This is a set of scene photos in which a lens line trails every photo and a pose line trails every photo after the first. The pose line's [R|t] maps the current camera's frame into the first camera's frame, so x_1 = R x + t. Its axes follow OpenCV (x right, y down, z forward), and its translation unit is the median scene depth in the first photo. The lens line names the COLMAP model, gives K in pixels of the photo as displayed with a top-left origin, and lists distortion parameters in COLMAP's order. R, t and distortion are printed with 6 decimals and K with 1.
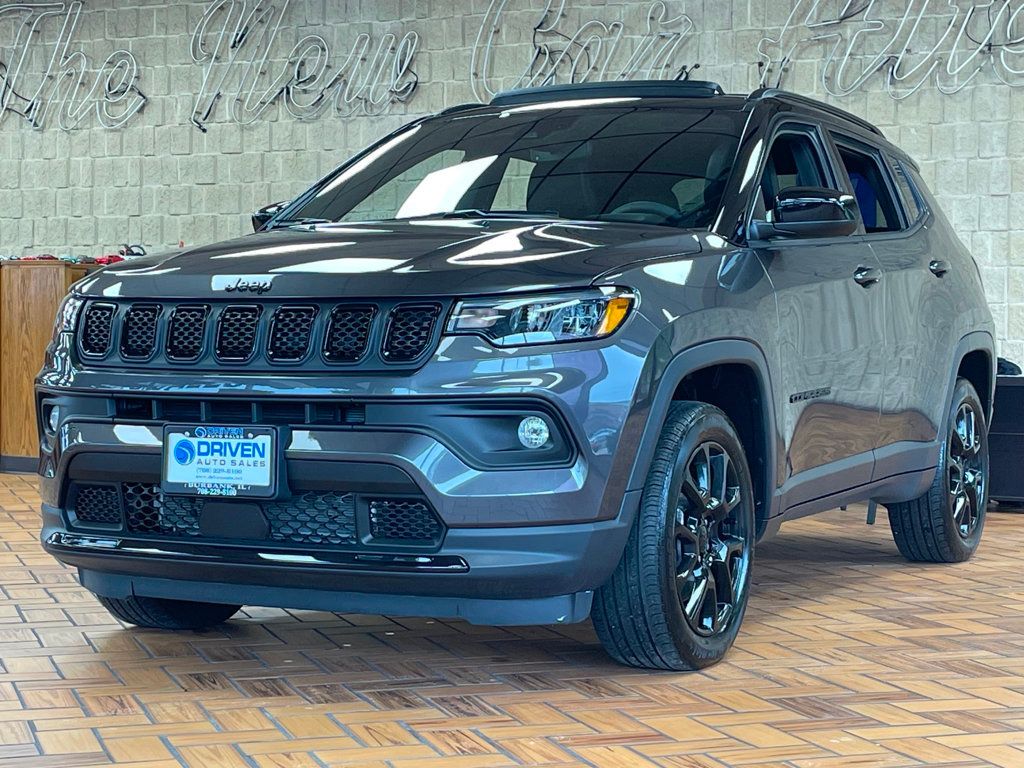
lens RADIAL K [[1869.3, 0, 512.0], [0, 1869.3, 384.0], [0, 0, 1]] dist [0.215273, -0.125467]
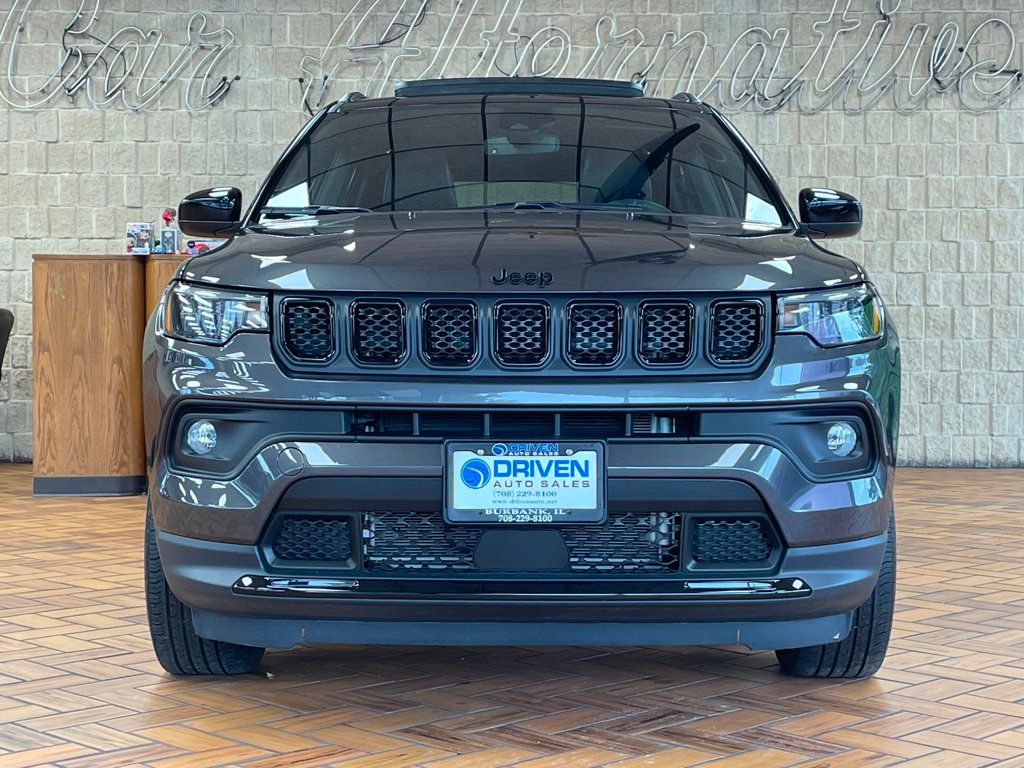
lens RADIAL K [[1689.9, 0, 512.0], [0, 1689.9, 384.0], [0, 0, 1]] dist [0.049475, 0.031713]
pose [[0.913843, -0.014890, 0.405794, -0.469073], [0.014715, 0.999885, 0.003550, -0.006802], [-0.405800, 0.002727, 0.913958, 0.292655]]
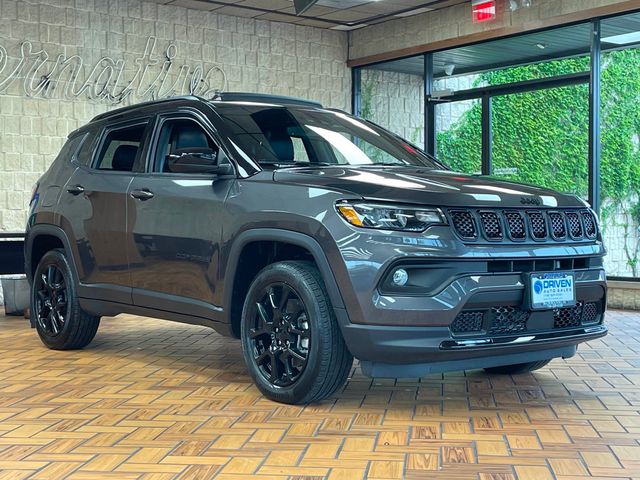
lens RADIAL K [[997.4, 0, 320.0], [0, 997.4, 240.0], [0, 0, 1]] dist [-0.034716, -0.001719]
pose [[0.437532, -0.013308, 0.899104, -1.179919], [0.031121, 0.999516, -0.000350, -0.018165], [-0.898664, 0.028134, 0.437735, 0.754752]]
